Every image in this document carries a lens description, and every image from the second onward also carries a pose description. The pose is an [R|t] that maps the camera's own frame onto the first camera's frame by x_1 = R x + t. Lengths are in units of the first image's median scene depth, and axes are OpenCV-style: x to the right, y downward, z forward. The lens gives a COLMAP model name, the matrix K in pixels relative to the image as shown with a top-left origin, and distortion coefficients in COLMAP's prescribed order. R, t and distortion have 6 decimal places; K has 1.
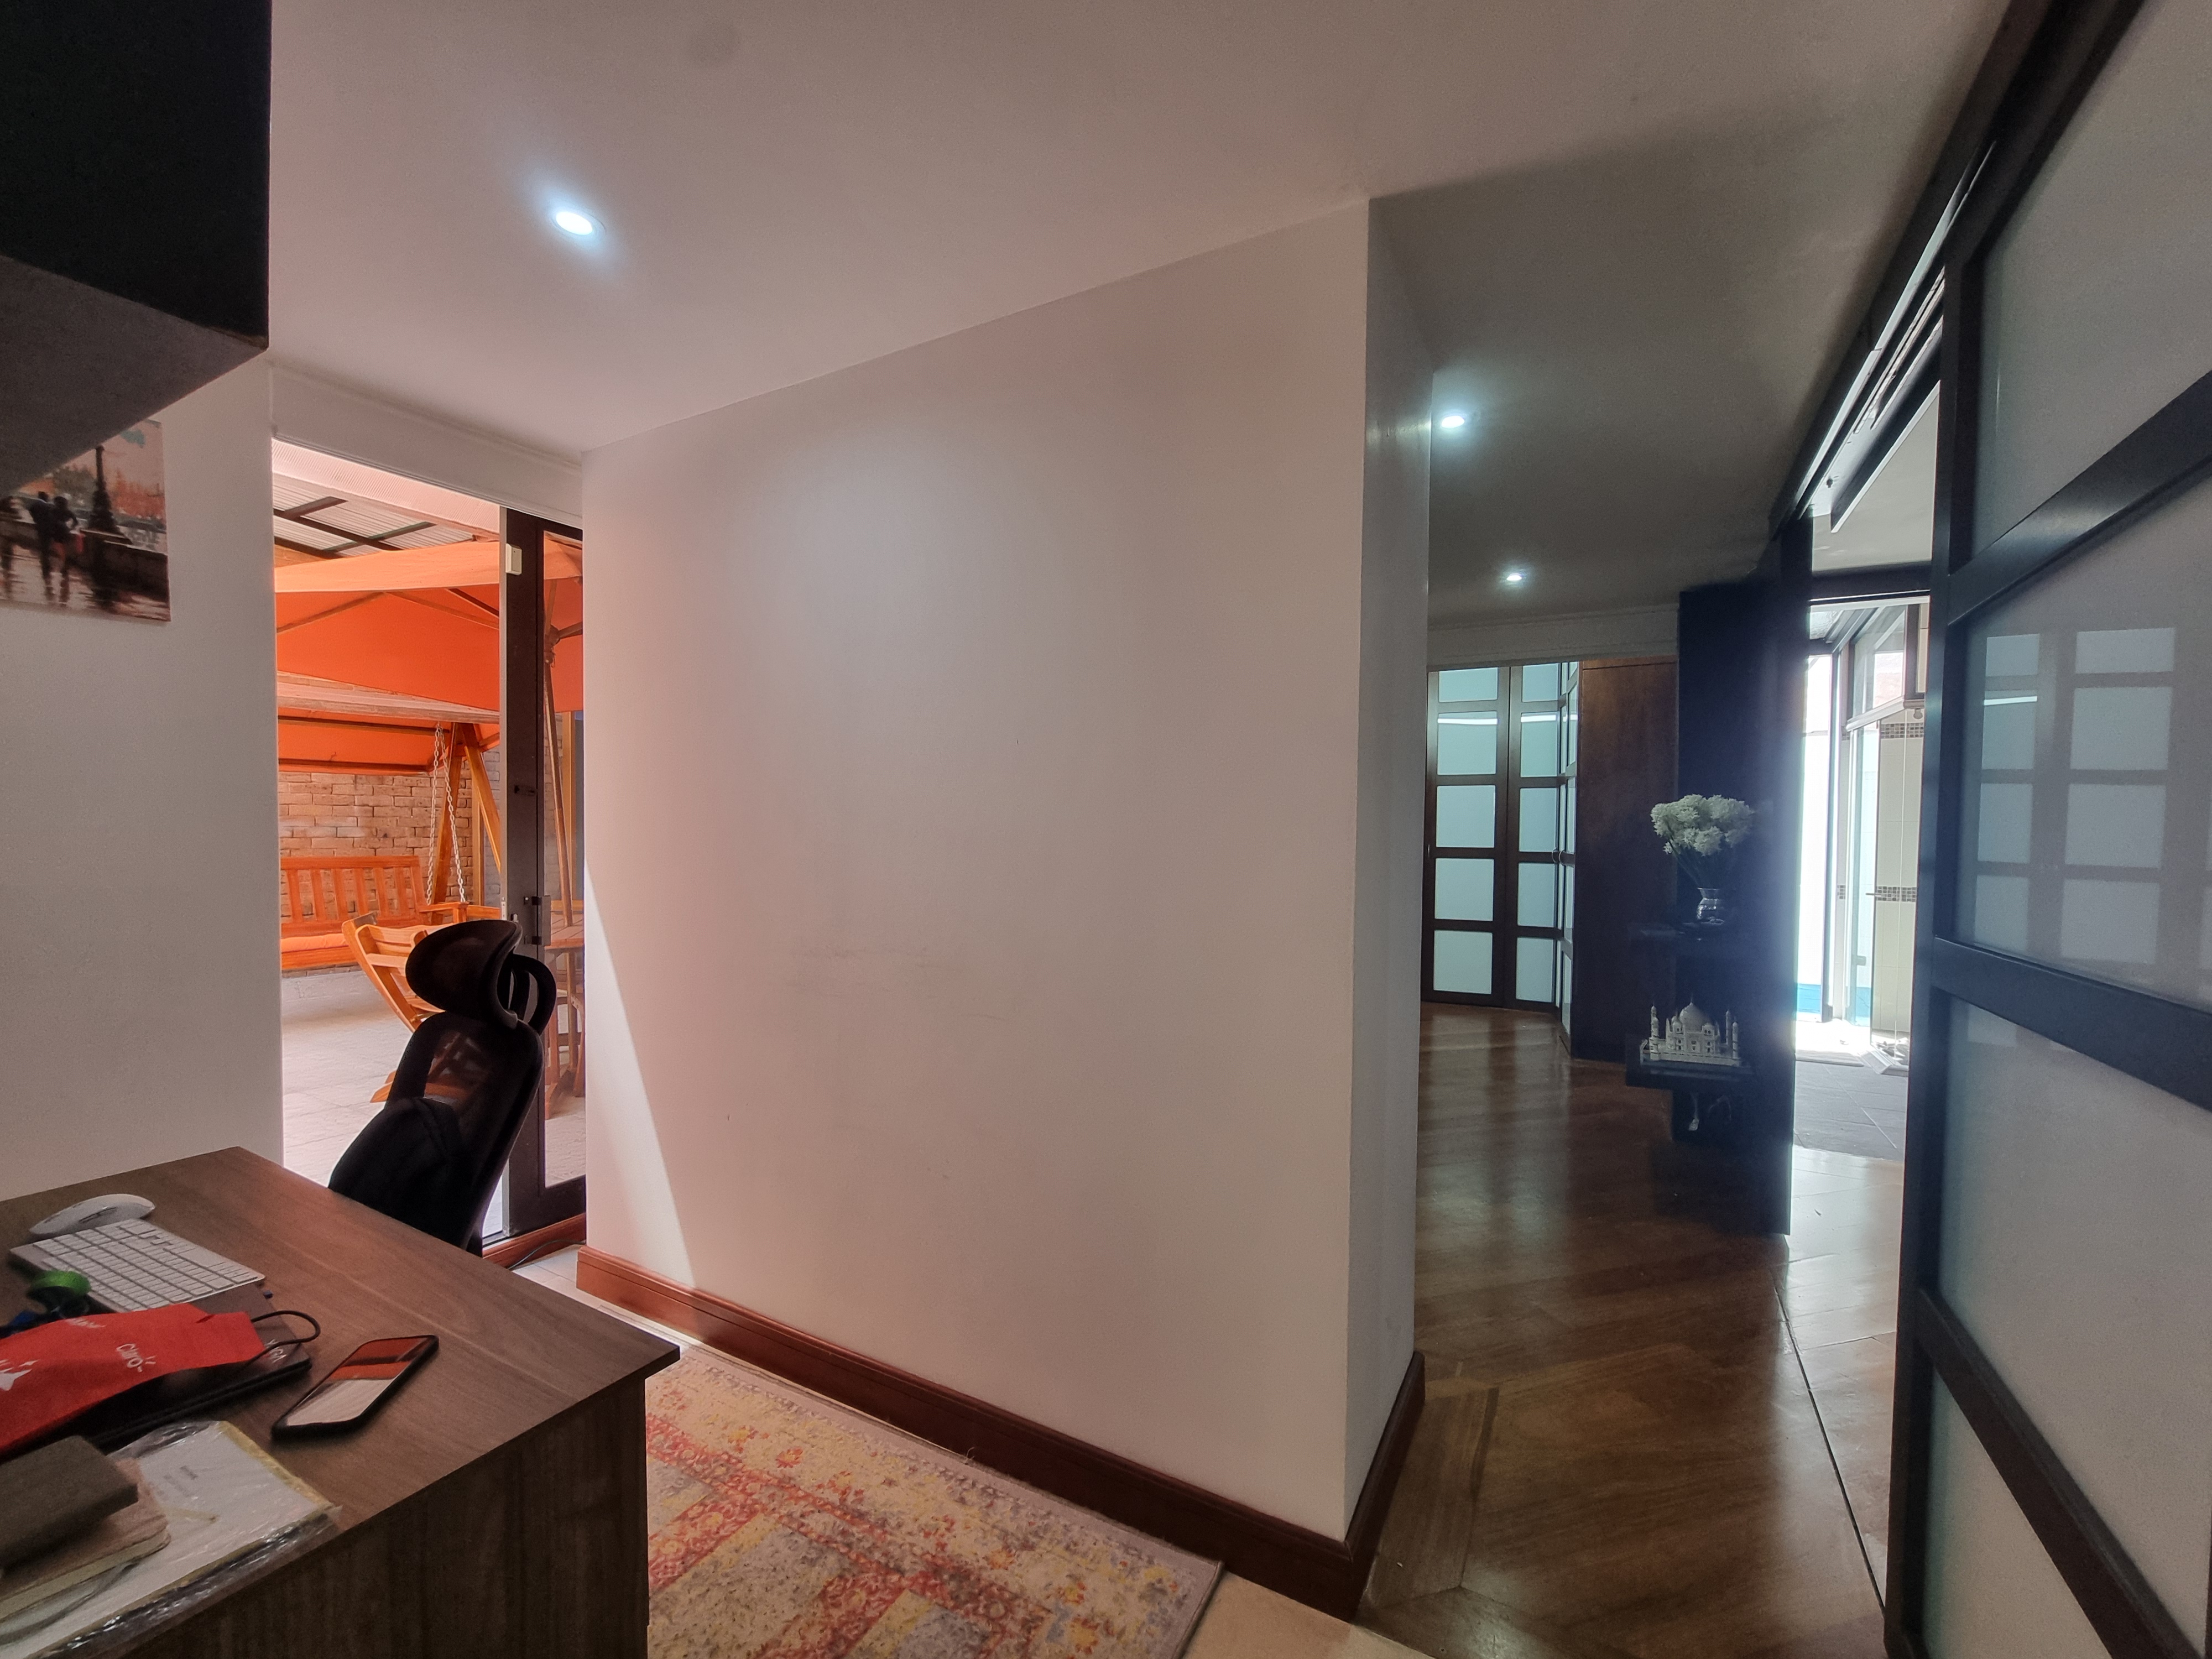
lens RADIAL K [[914.8, 0, 1088.7], [0, 914.8, 841.3], [0, 0, 1]] dist [0.001491, 0.000970]
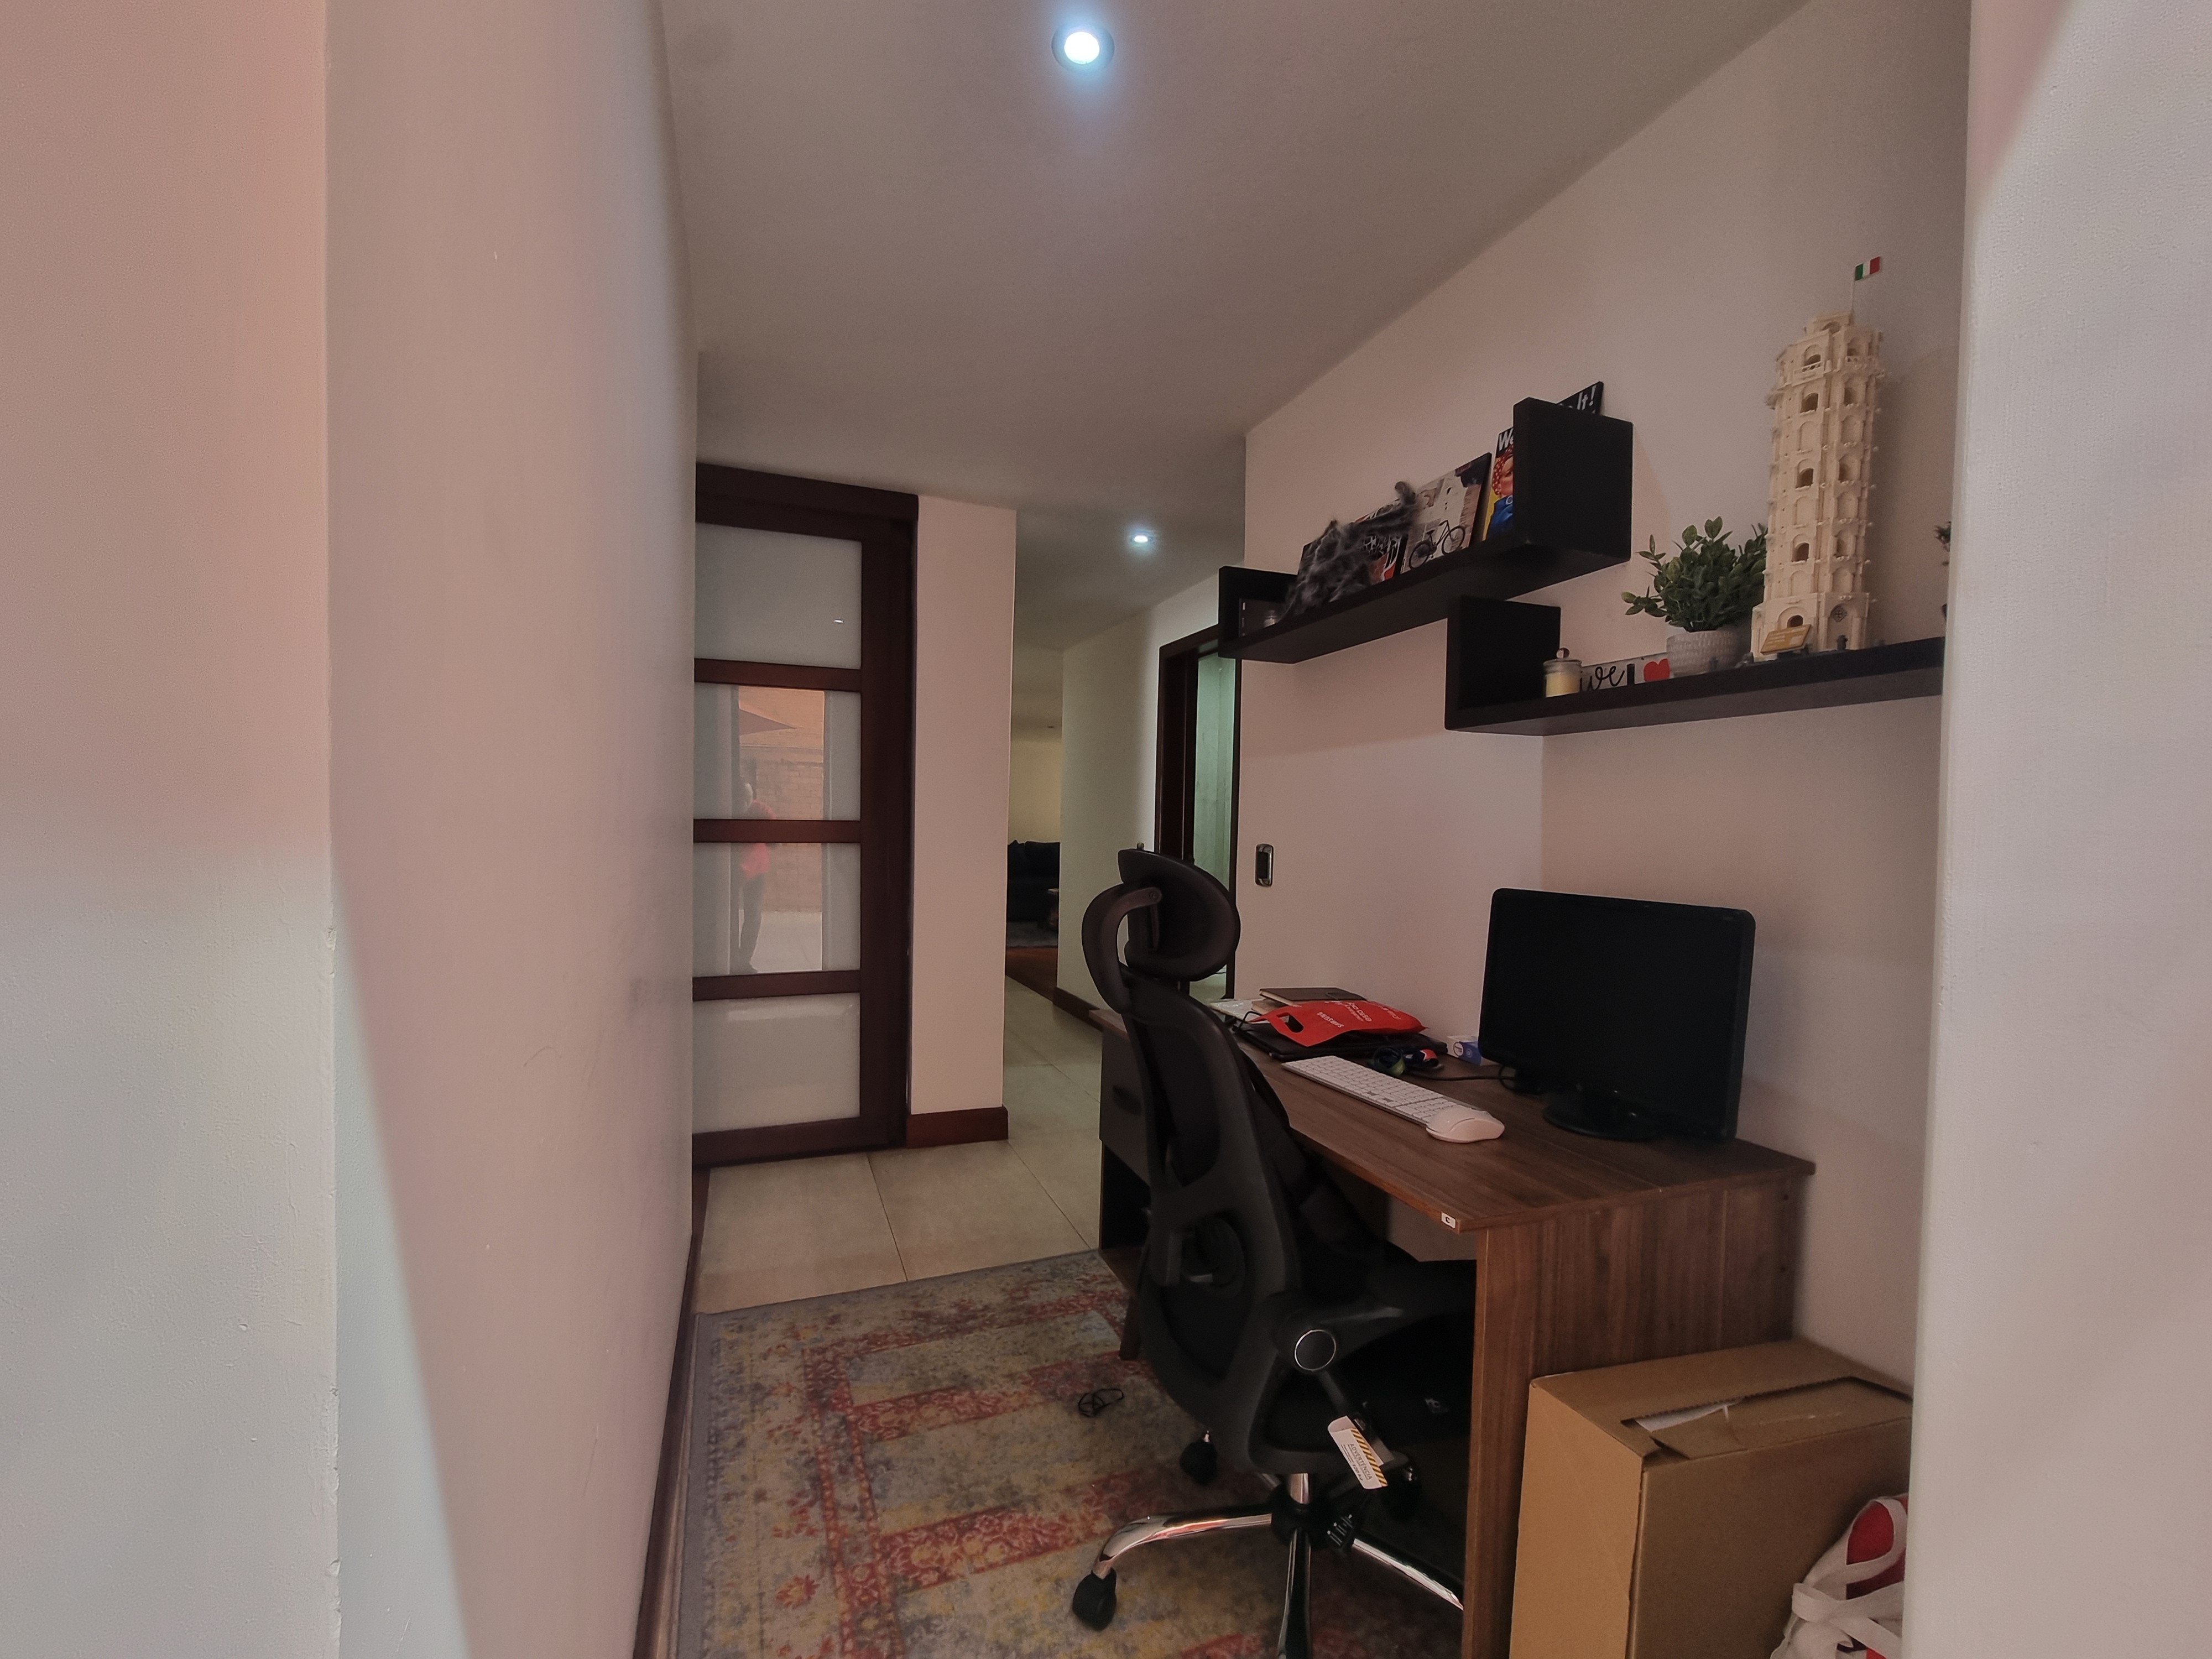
lens RADIAL K [[914.8, 0, 1098.3], [0, 914.8, 831.4], [0, 0, 1]] dist [0.001491, 0.000970]
pose [[-0.774416, -0.023673, 0.632233, -1.023503], [-0.009524, 0.999623, 0.025764, 0.042435], [-0.632605, 0.013931, -0.774350, 1.493504]]
